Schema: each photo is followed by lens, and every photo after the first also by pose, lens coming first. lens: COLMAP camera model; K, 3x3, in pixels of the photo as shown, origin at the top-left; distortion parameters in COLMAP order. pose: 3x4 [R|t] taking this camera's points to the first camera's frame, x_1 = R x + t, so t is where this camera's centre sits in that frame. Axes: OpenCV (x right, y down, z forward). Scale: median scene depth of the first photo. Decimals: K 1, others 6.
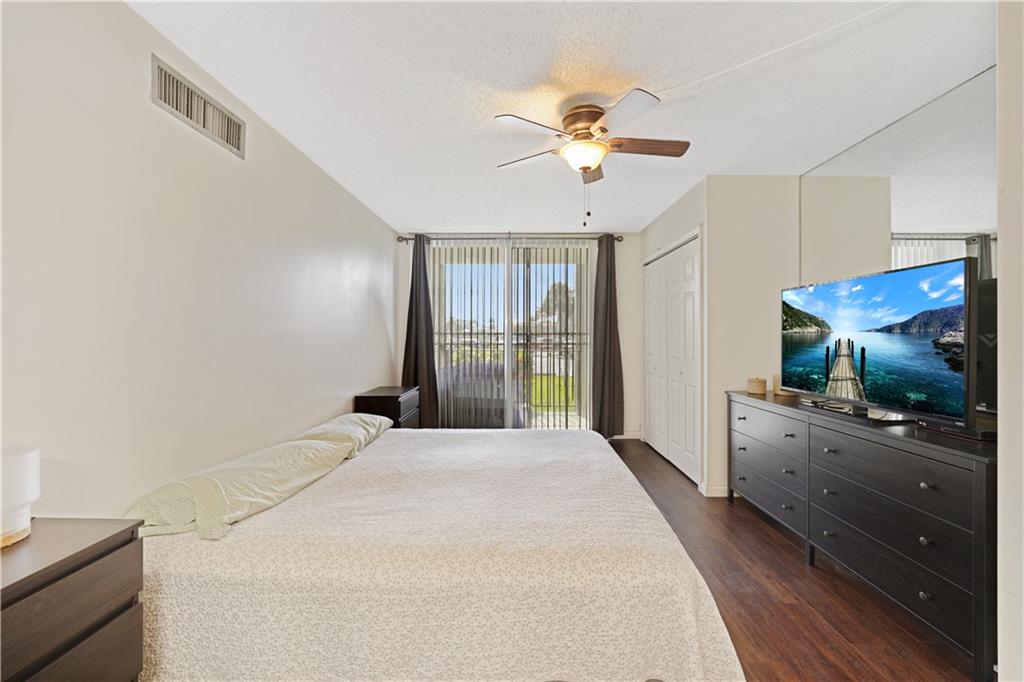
lens RADIAL K [[394.0, 0, 520.0], [0, 394.0, 335.4], [0, 0, 1]] dist [-0.009221, 0.000111]
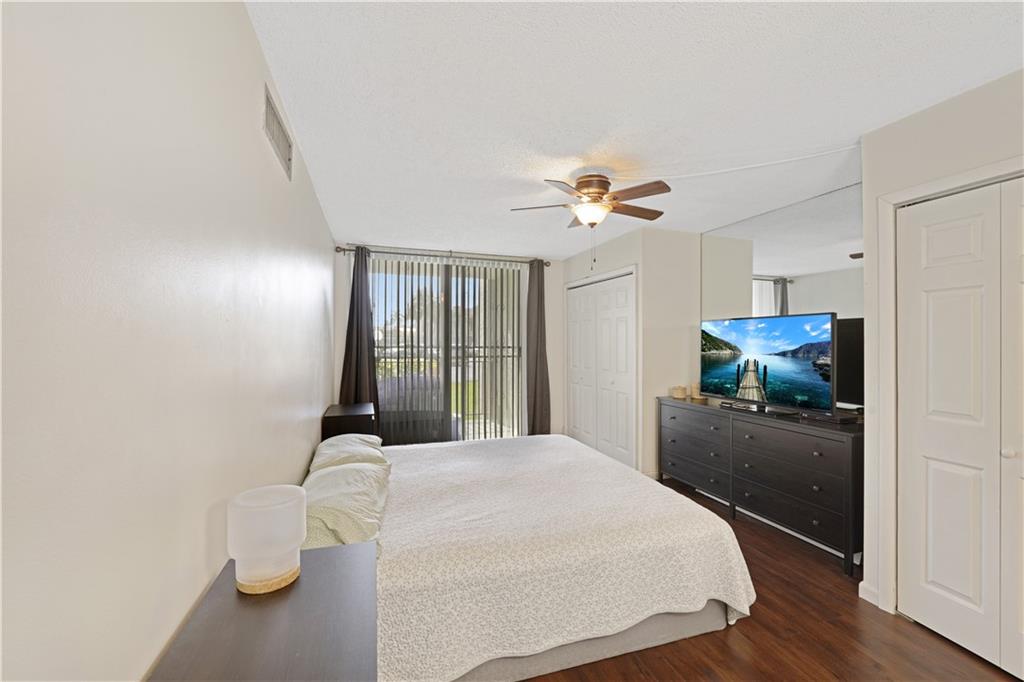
lens RADIAL K [[394.0, 0, 512.9], [0, 394.0, 340.5], [0, 0, 1]] dist [-0.009221, 0.000111]
pose [[0.947718, 0.007276, 0.319027, -0.463233], [-0.005856, 0.999968, -0.005408, -0.047091], [-0.319056, 0.003257, 0.947730, -0.092899]]
